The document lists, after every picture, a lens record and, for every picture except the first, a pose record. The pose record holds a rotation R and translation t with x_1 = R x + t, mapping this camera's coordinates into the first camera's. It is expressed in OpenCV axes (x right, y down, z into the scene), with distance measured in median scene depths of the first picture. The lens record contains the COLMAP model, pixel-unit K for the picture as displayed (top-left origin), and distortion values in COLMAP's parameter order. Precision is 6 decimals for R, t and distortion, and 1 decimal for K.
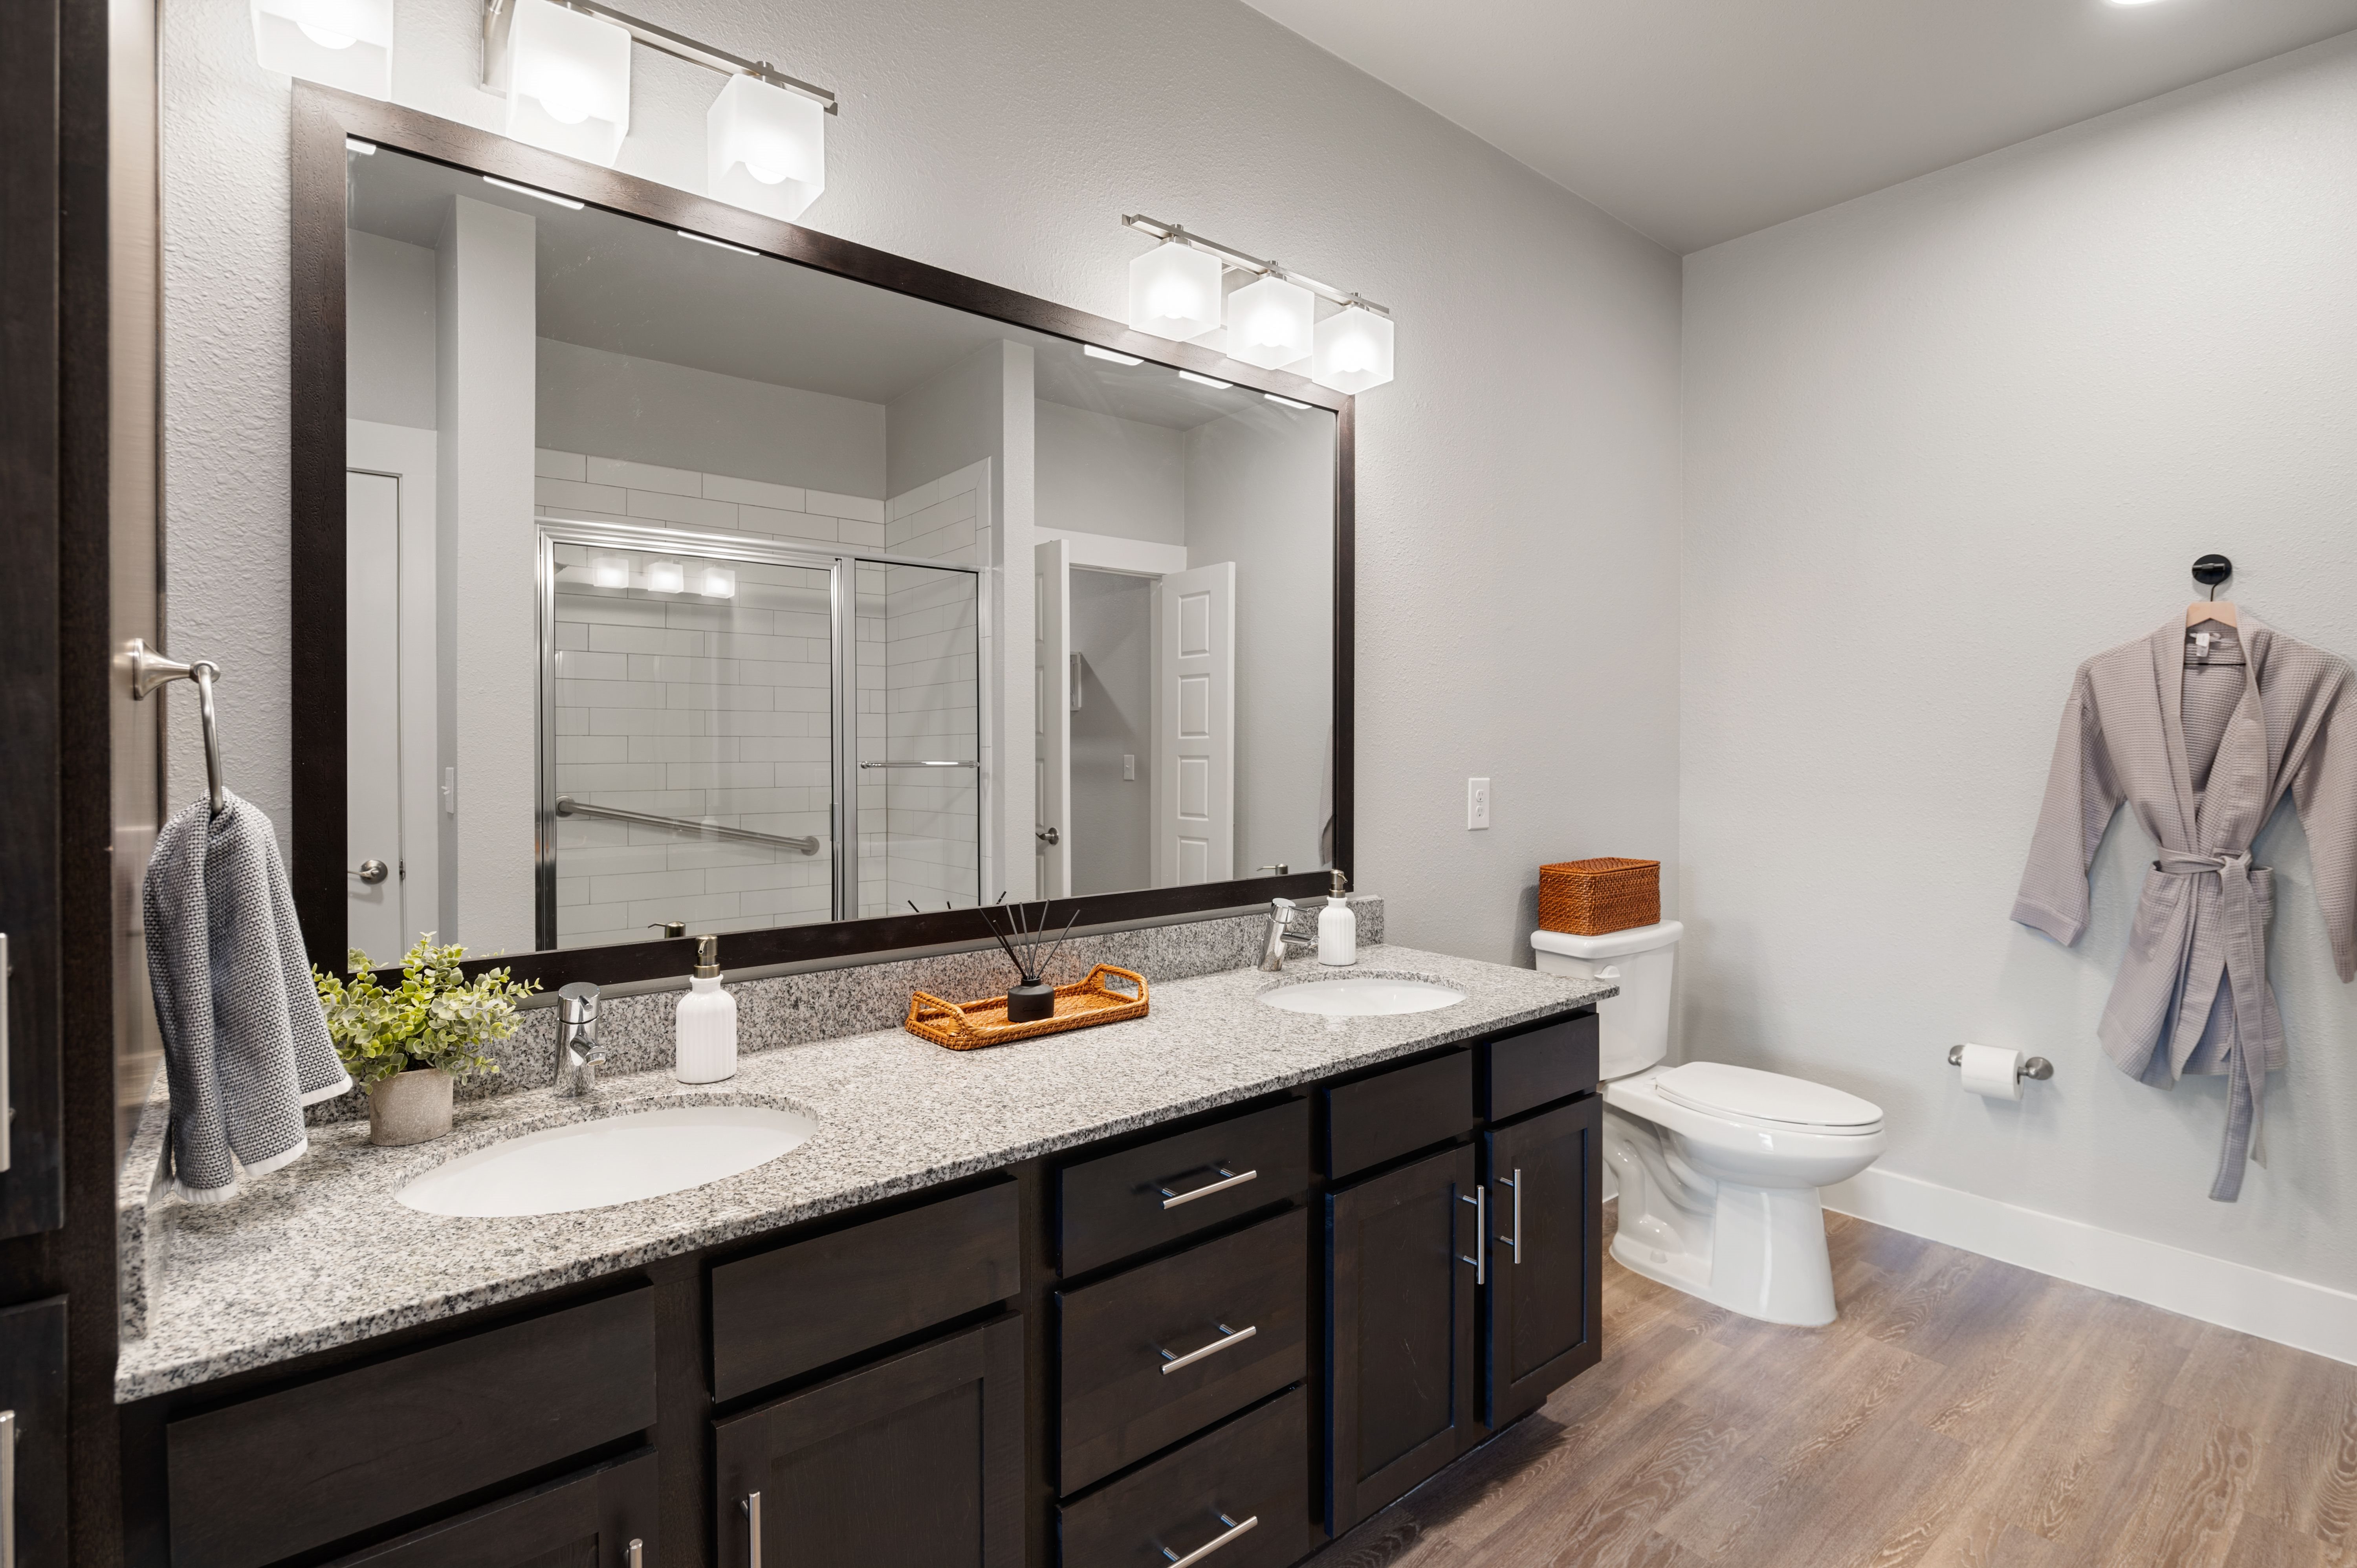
lens RADIAL K [[1169.2, 0, 1174.9], [0, 1169.2, 761.5], [0, 0, 1]] dist [-0.004383, -0.001462]
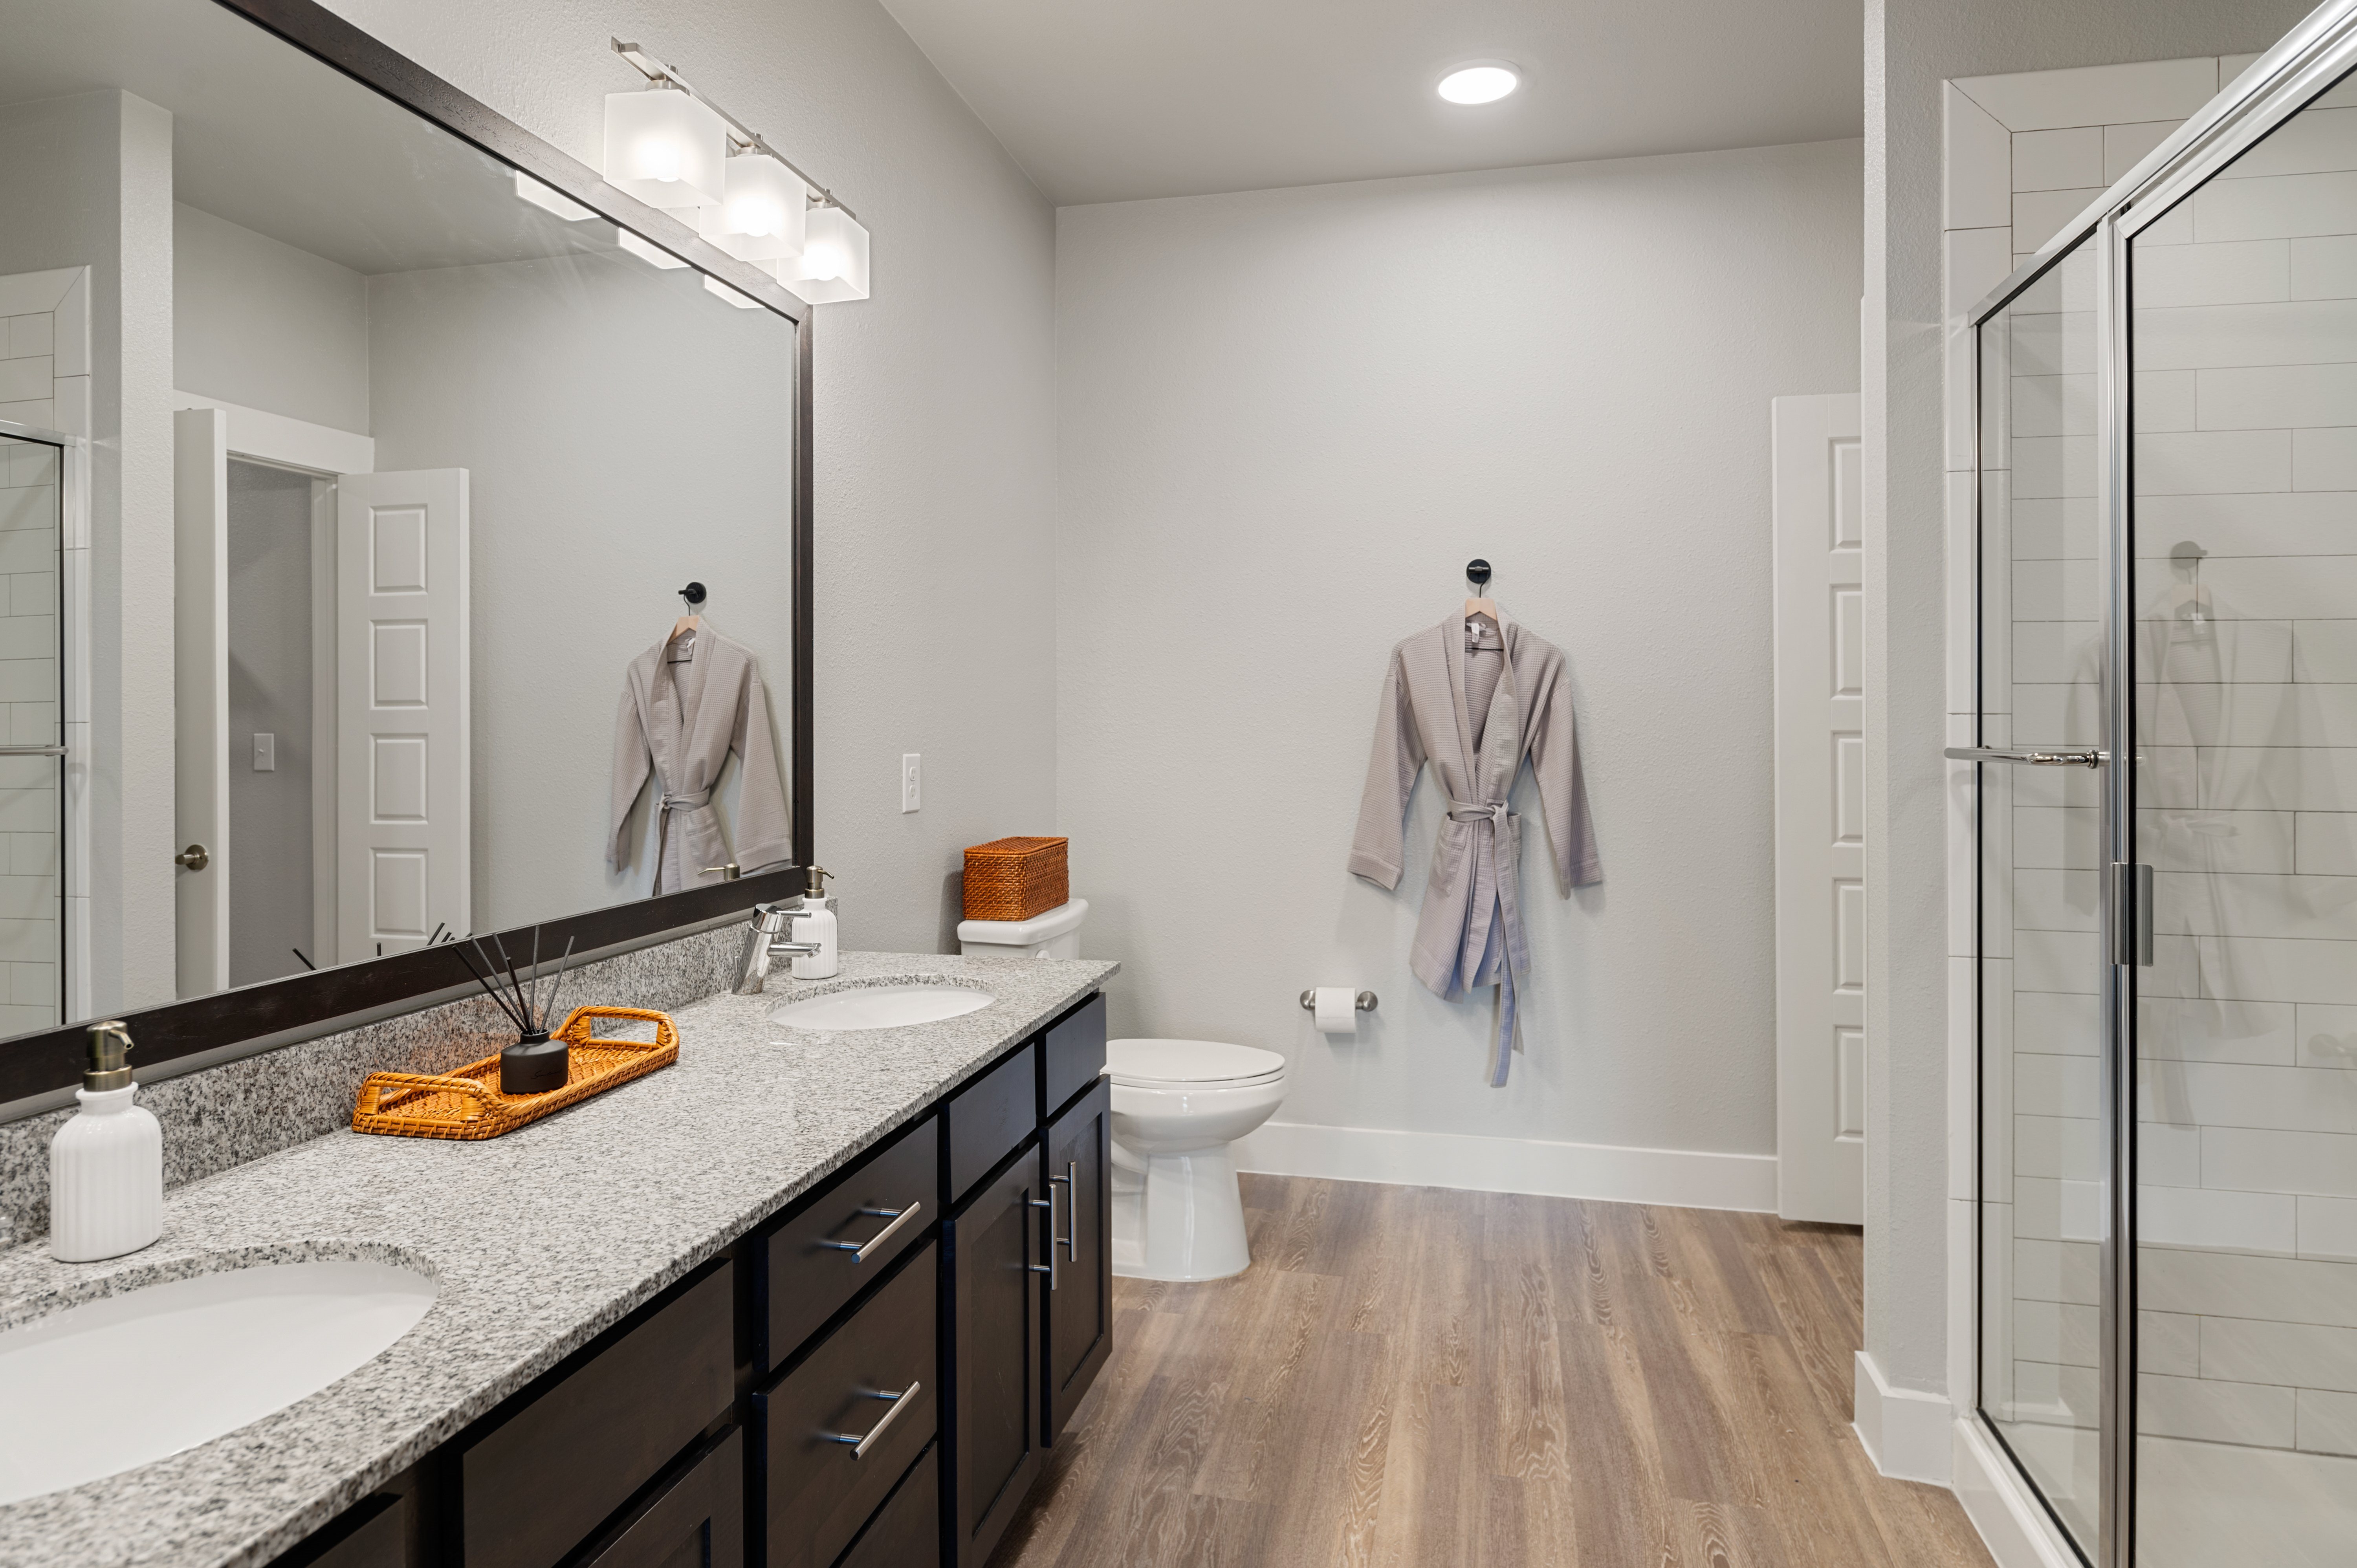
lens RADIAL K [[1473.5, 0, 1180.1], [0, 1473.5, 714.7], [0, 0, 1]] dist [0.001271, 0.000011]
pose [[0.771008, -0.002306, 0.636821, -0.345749], [0.012070, 0.999867, -0.010992, -0.001284], [-0.636711, 0.016161, 0.770934, 0.010271]]
